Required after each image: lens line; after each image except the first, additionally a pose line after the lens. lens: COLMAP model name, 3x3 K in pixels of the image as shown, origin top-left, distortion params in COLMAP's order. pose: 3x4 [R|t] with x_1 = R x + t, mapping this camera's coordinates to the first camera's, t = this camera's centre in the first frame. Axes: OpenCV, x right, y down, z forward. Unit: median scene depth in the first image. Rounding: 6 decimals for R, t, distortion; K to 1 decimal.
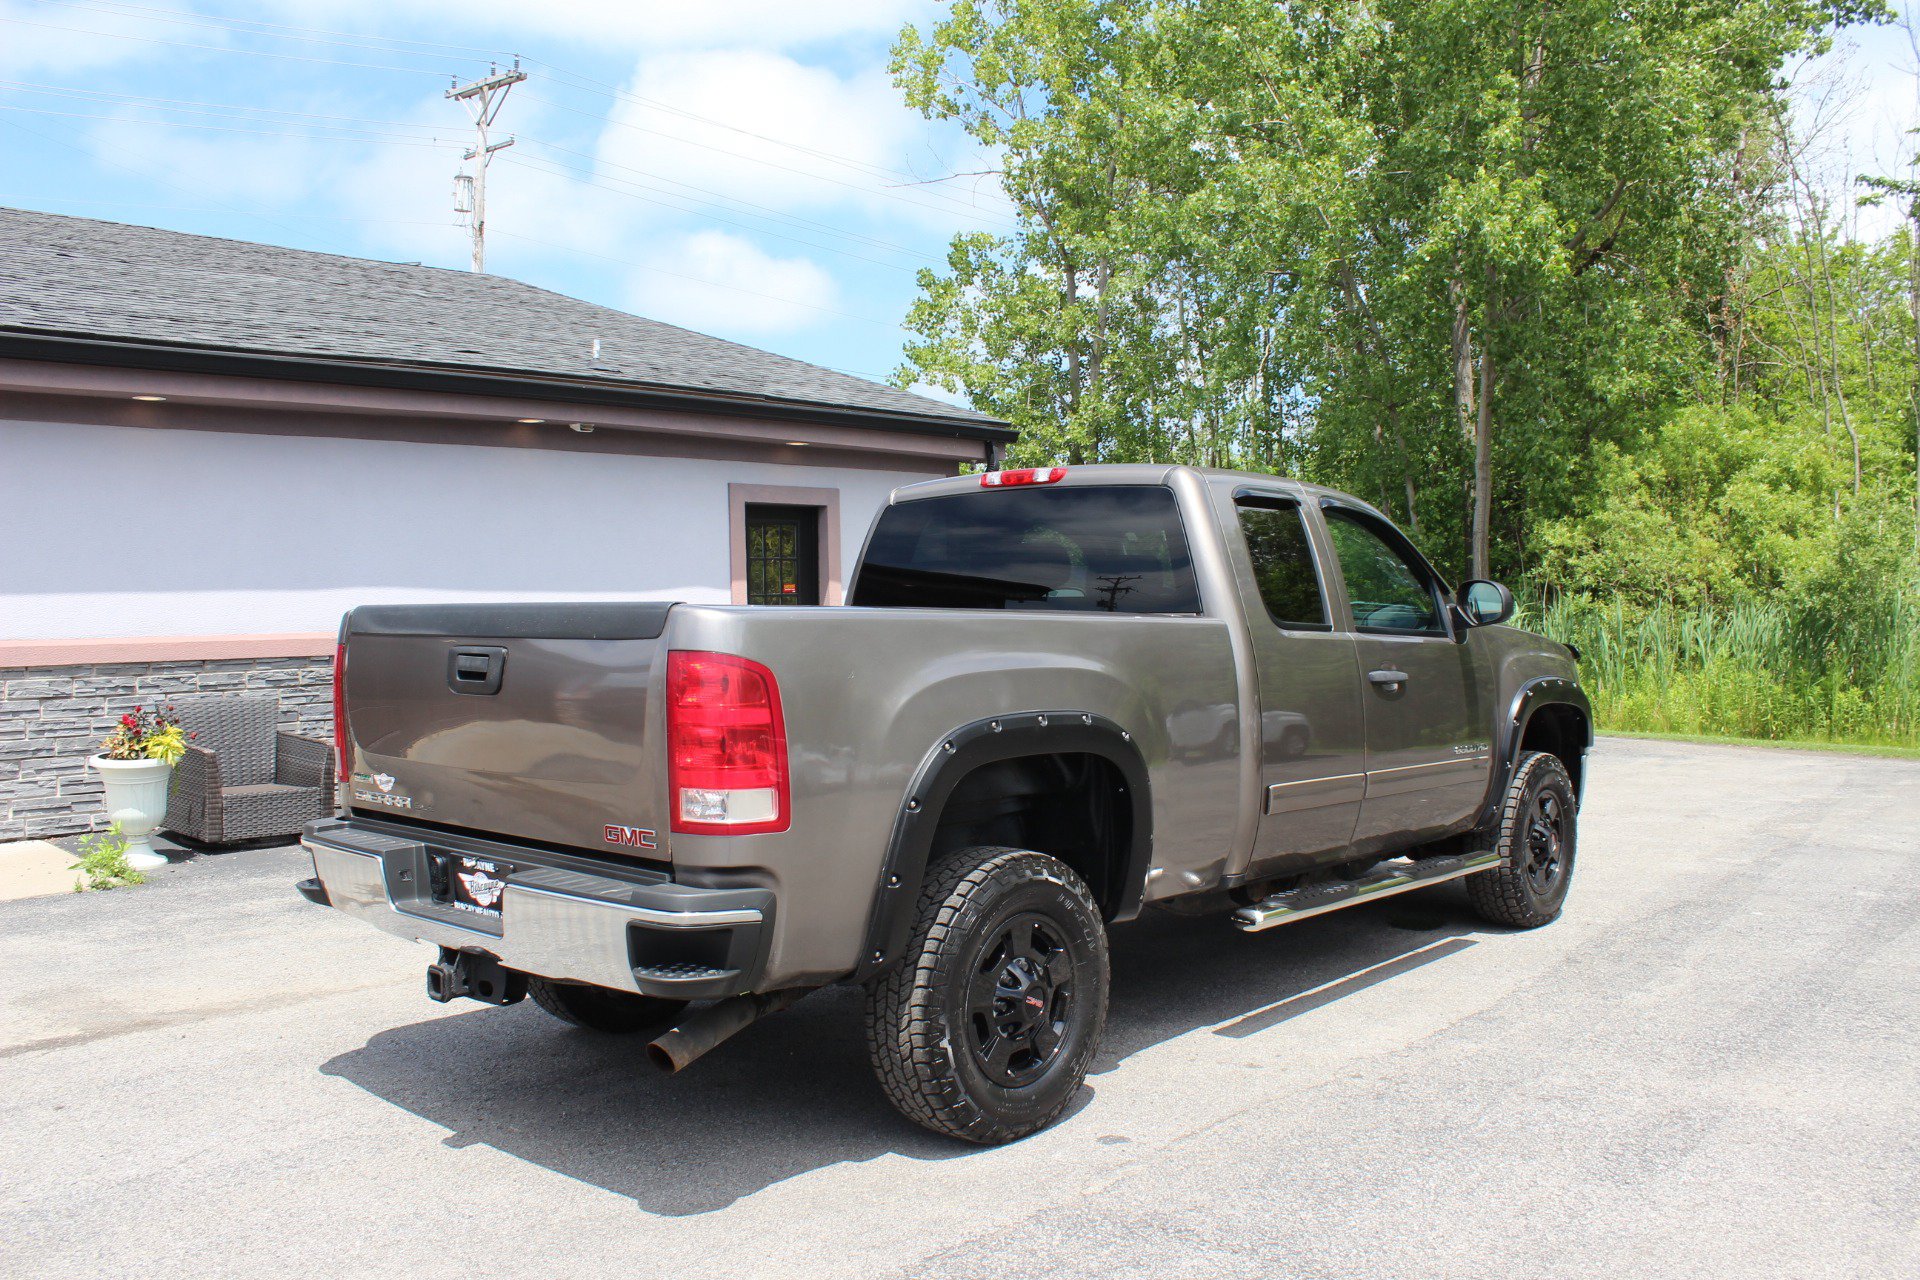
lens RADIAL K [[1603.5, 0, 966.6], [0, 1603.5, 642.4], [0, 0, 1]] dist [-0.165598, 0.151730]
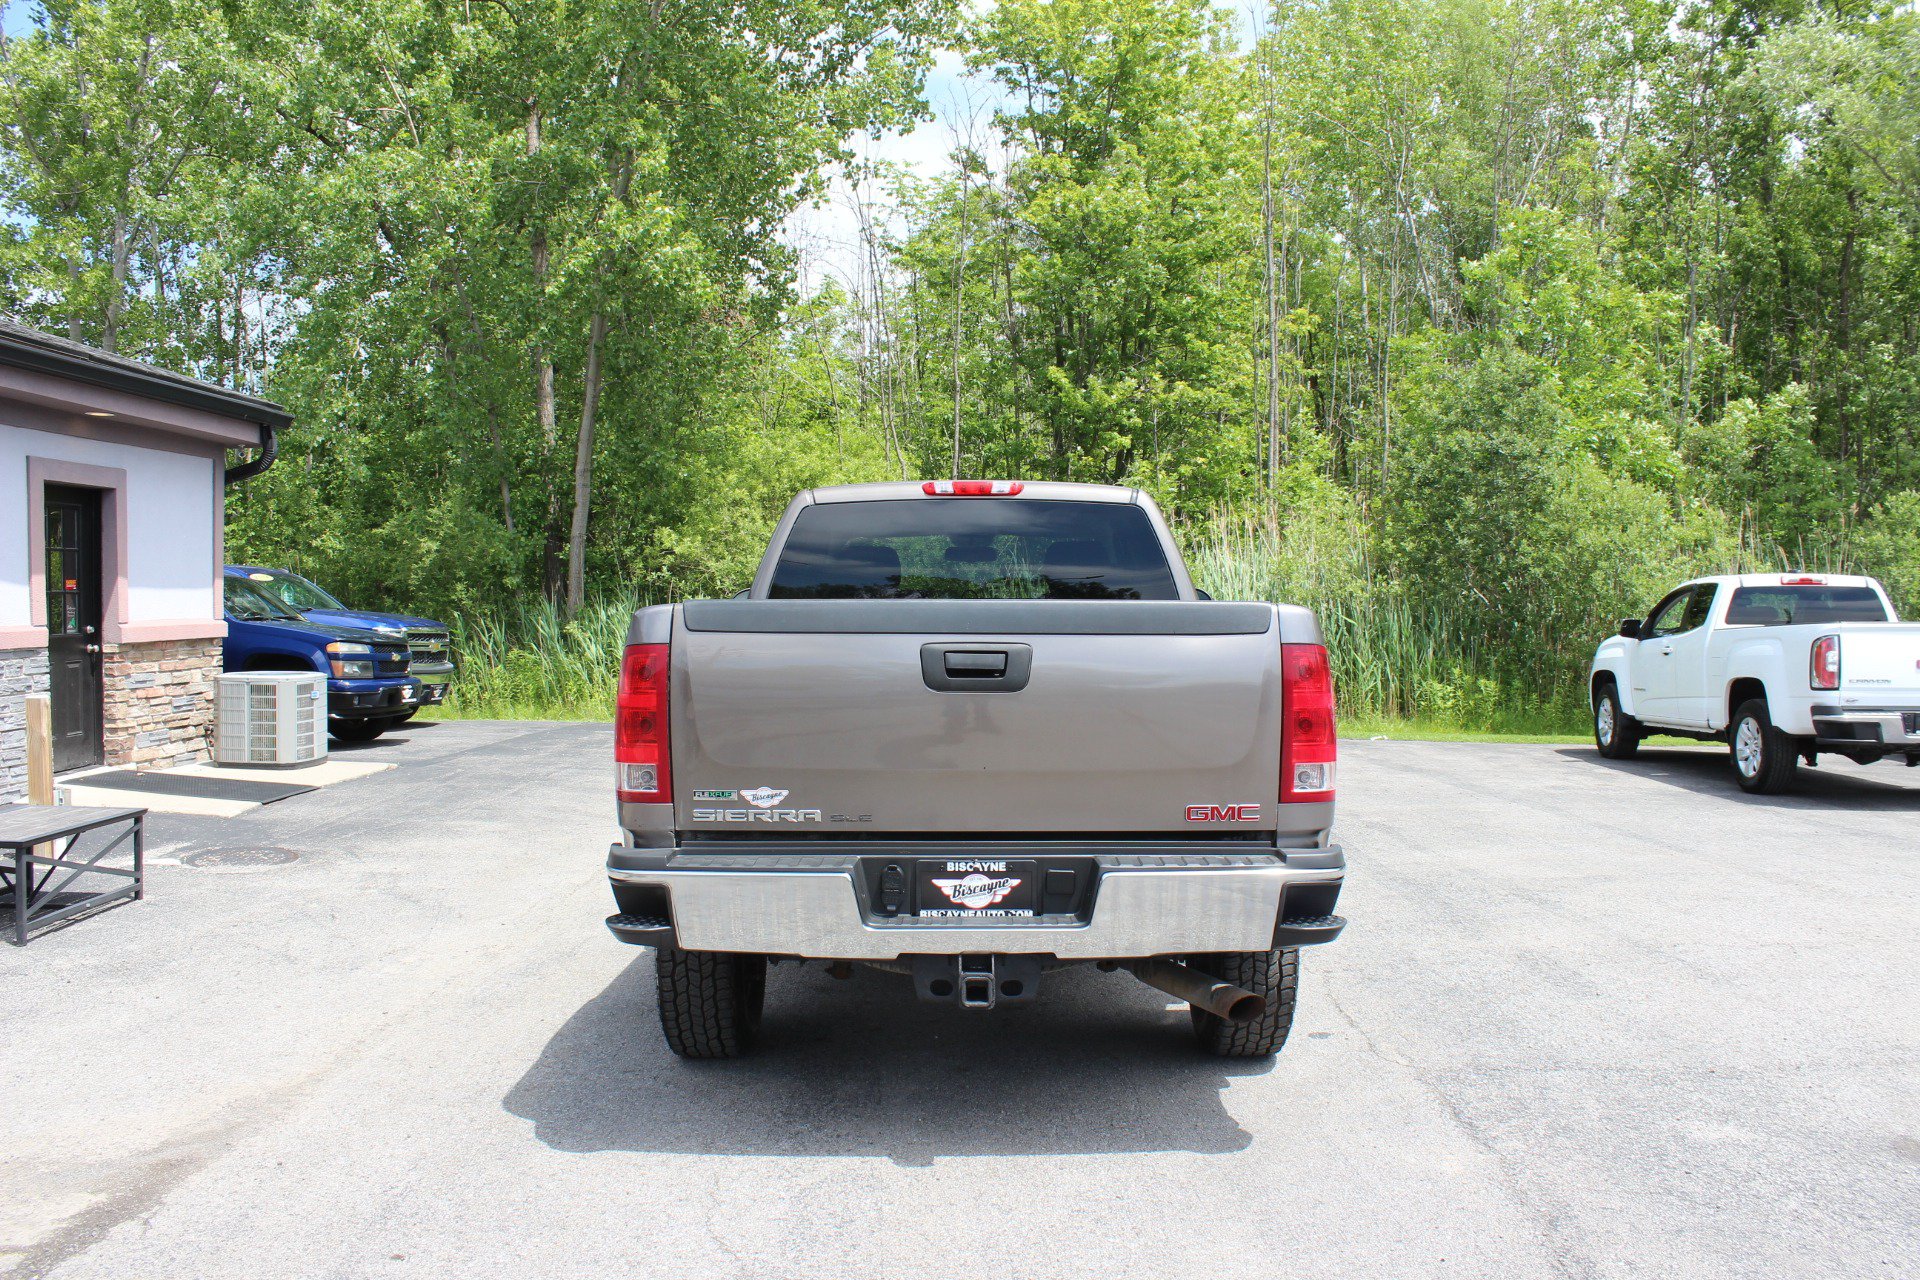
lens RADIAL K [[1603.5, 0, 970.5], [0, 1603.5, 635.8], [0, 0, 1]] dist [-0.165598, 0.151730]
pose [[0.751126, -0.007931, 0.660112, -0.388503], [0.011265, 0.999936, -0.000804, -0.000655], [-0.660063, 0.008040, 0.751167, 0.102618]]
